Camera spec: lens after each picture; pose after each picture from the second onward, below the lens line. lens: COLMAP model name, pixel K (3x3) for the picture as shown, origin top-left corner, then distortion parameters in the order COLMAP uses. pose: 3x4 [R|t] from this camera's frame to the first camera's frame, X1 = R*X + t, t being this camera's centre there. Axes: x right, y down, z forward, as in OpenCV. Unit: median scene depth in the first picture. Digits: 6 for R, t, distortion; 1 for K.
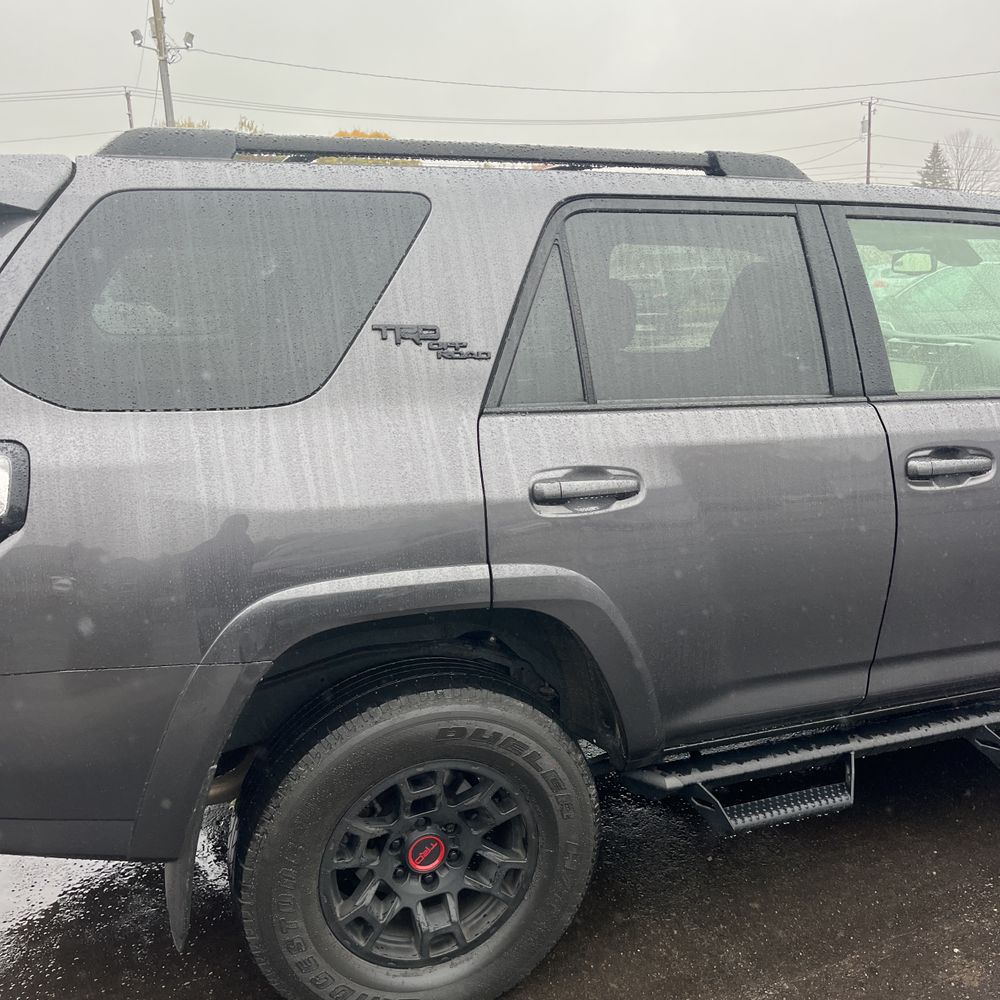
lens RADIAL K [[1009.6, 0, 513.2], [0, 1009.6, 508.4], [0, 0, 1]] dist [0.026206, 0.000000]
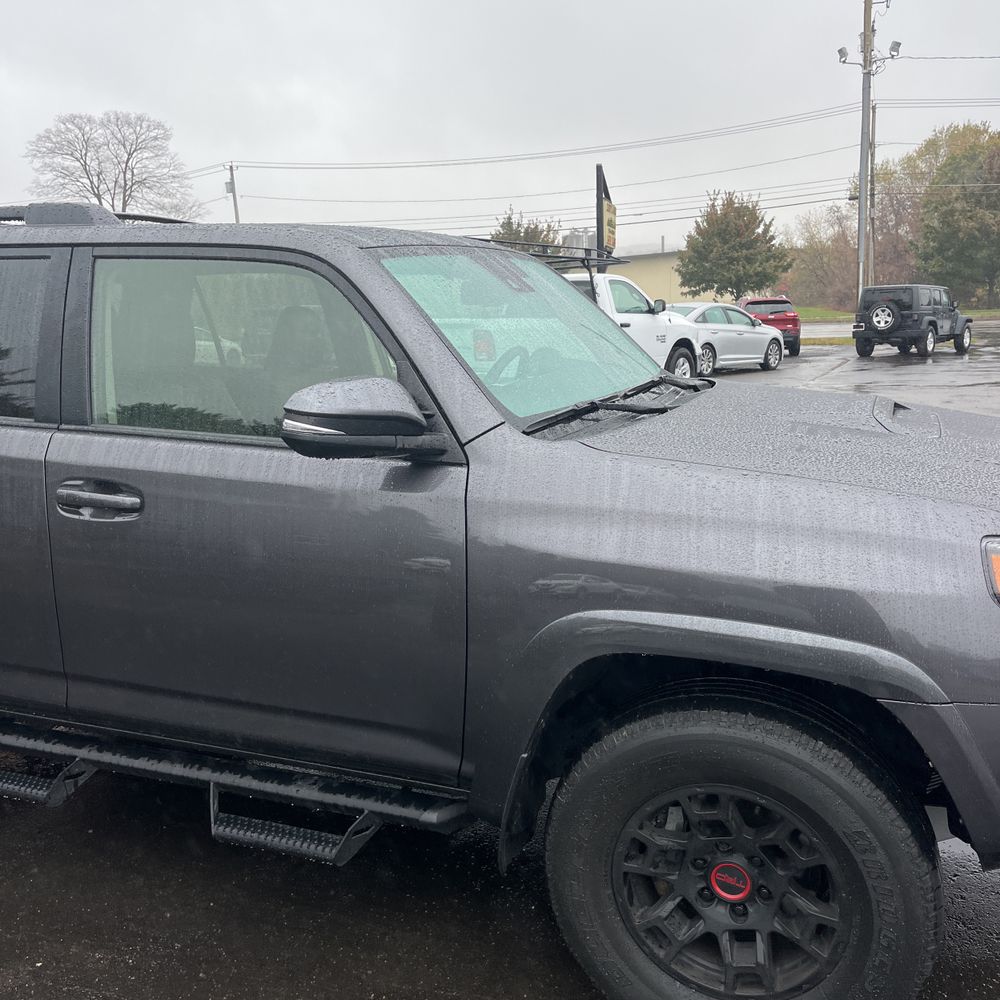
lens RADIAL K [[1009.6, 0, 514.8], [0, 1009.6, 486.9], [0, 0, 1]] dist [0.026206, 0.000000]
pose [[0.752330, 0.121828, -0.647423, 1.426303], [-0.138973, 0.989986, 0.024797, -0.139424], [0.643961, 0.071319, 0.761727, 0.498017]]
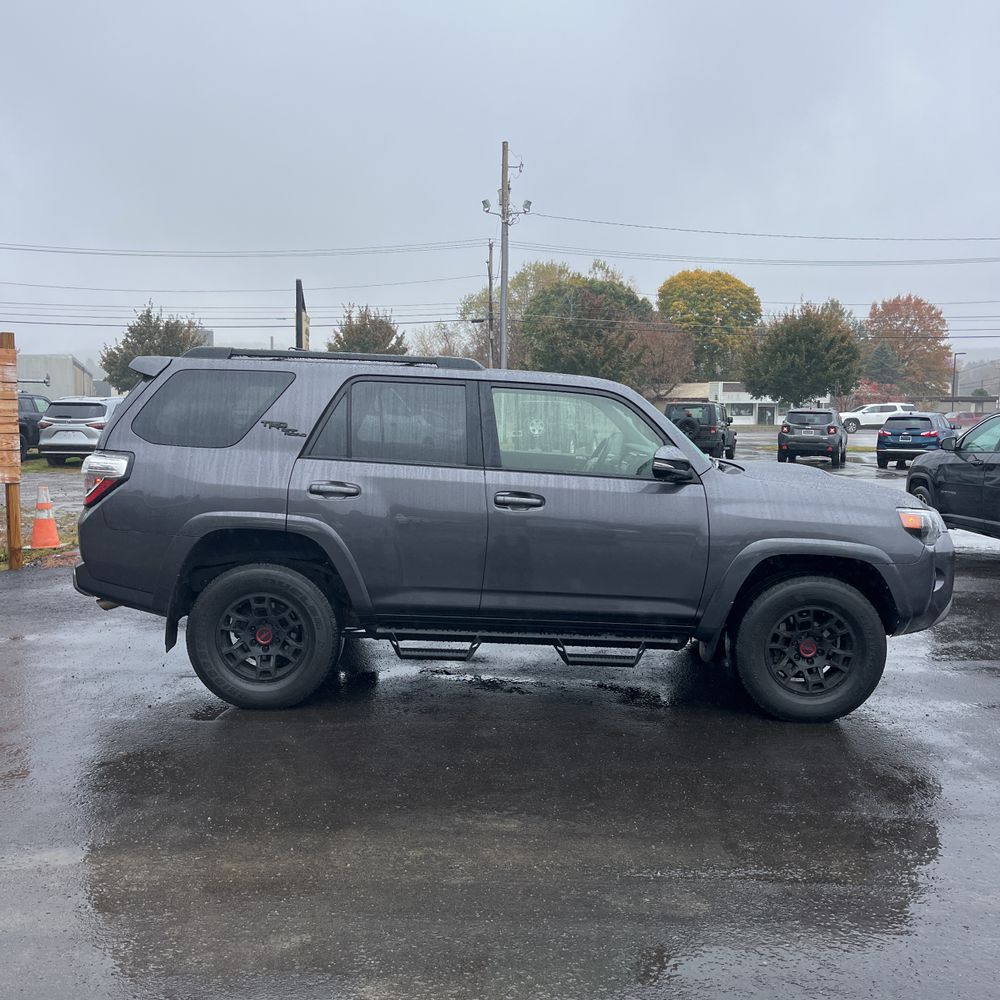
lens RADIAL K [[1009.6, 0, 493.7], [0, 1009.6, 484.8], [0, 0, 1]] dist [0.026206, 0.000000]
pose [[0.936419, 0.072165, -0.343383, 1.130872], [-0.120798, 0.985103, -0.122394, 0.196172], [0.329435, 0.156092, 0.931186, -1.036360]]
